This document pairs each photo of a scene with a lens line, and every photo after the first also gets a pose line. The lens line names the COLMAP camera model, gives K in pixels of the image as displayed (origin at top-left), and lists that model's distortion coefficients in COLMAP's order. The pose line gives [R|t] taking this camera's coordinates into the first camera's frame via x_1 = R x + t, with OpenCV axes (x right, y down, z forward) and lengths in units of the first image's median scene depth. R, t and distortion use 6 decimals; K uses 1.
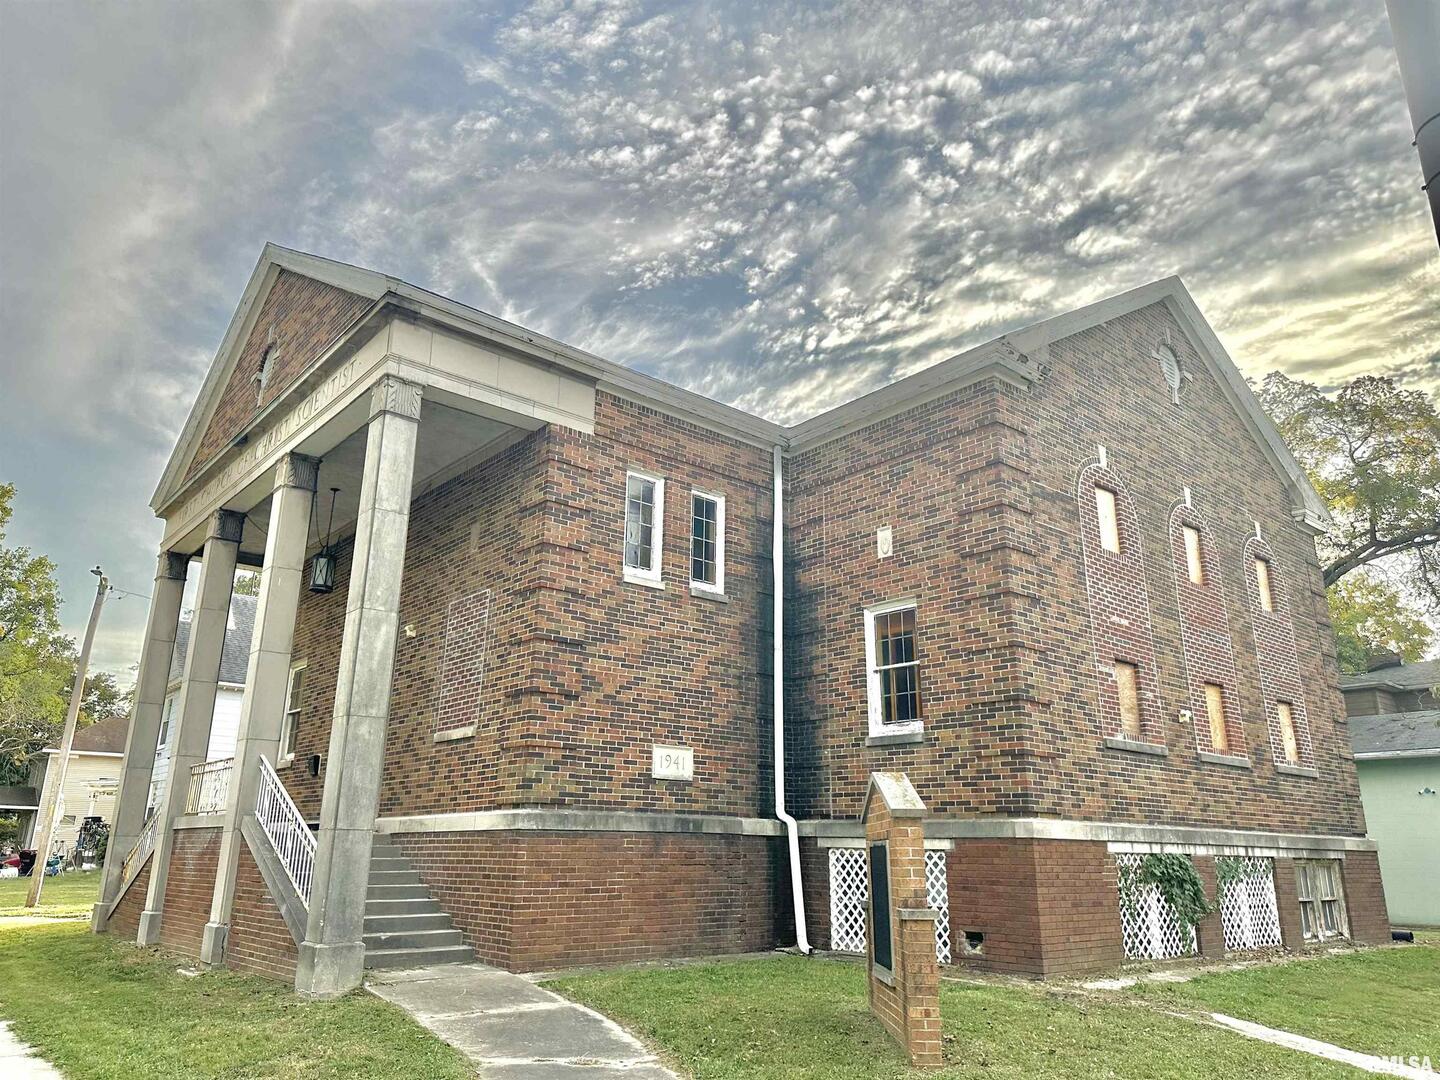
lens RADIAL K [[1019.9, 0, 718.5], [0, 1019.9, 531.8], [0, 0, 1]] dist [0.145187, -0.160572]
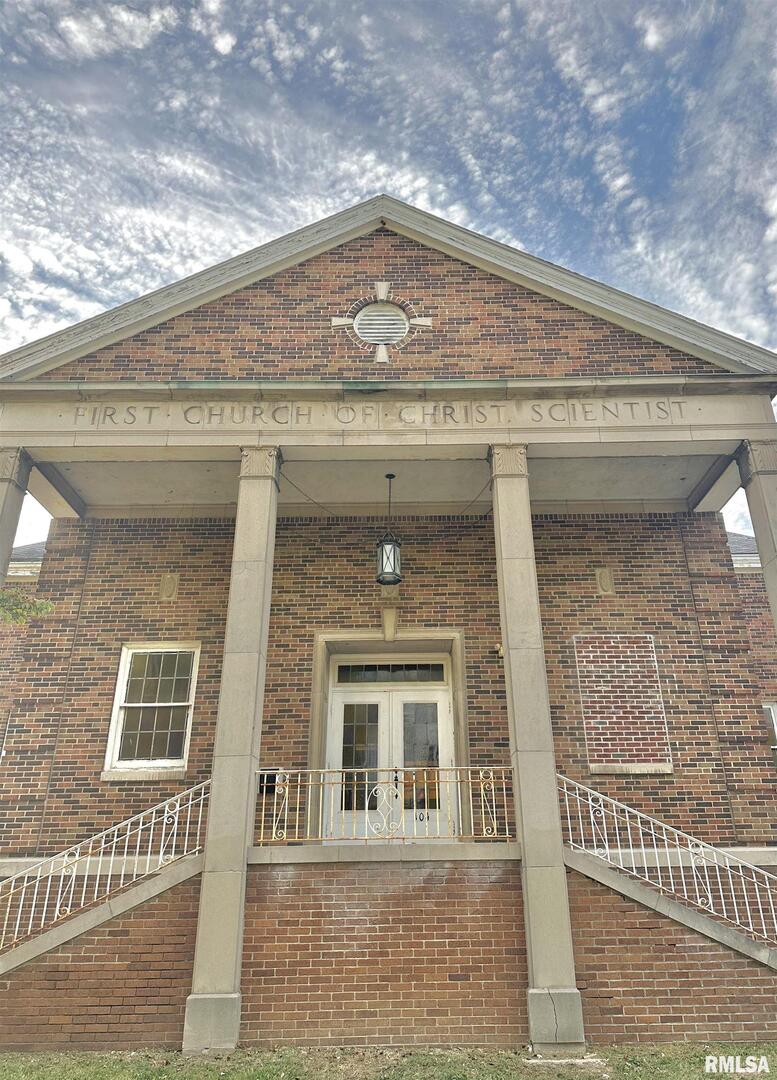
lens RADIAL K [[766.2, 0, 388.1], [0, 766.2, 523.9], [0, 0, 1]] dist [0.061737, -0.065953]
pose [[0.658923, 0.310242, 0.685252, -1.015800], [-0.210003, 0.950634, -0.228458, 0.191013], [-0.722302, 0.006631, 0.691546, 0.639529]]
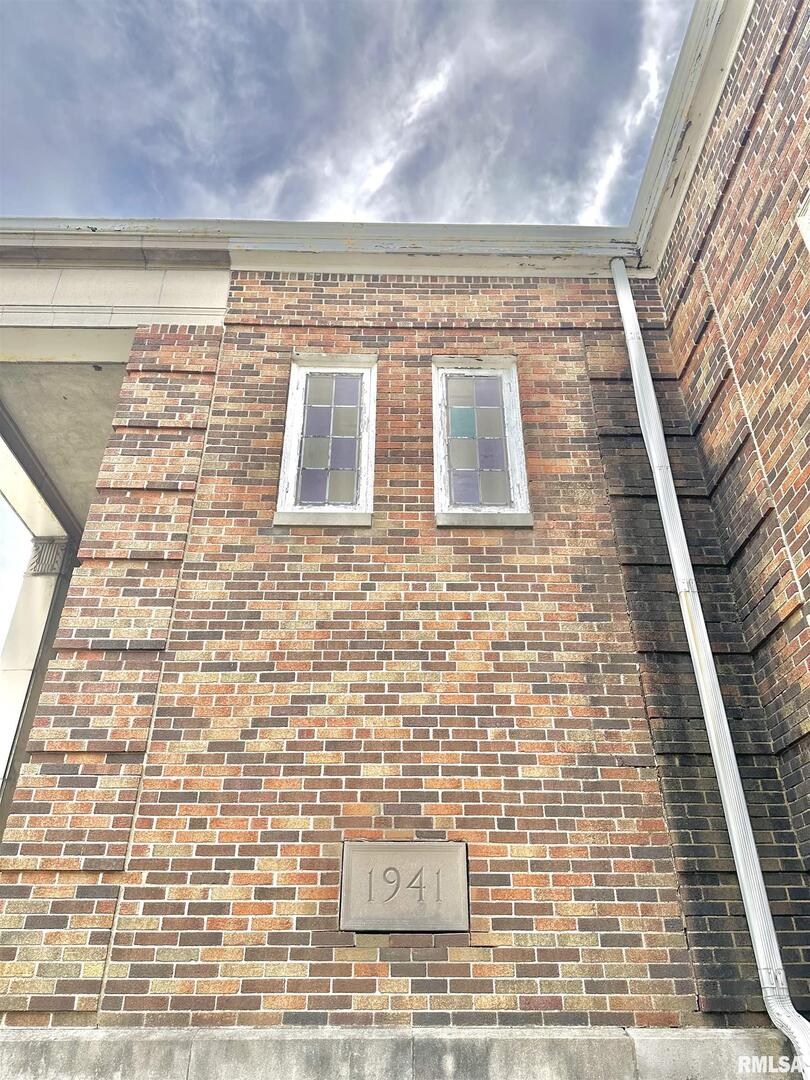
lens RADIAL K [[765.6, 0, 405.0], [0, 765.6, 540.0], [0, 0, 1]] dist [0.063370, -0.089937]
pose [[0.773617, -0.343842, -0.532249, 0.164883], [0.200988, 0.929748, -0.308501, 0.189383], [0.600933, 0.131686, 0.788377, 0.729984]]
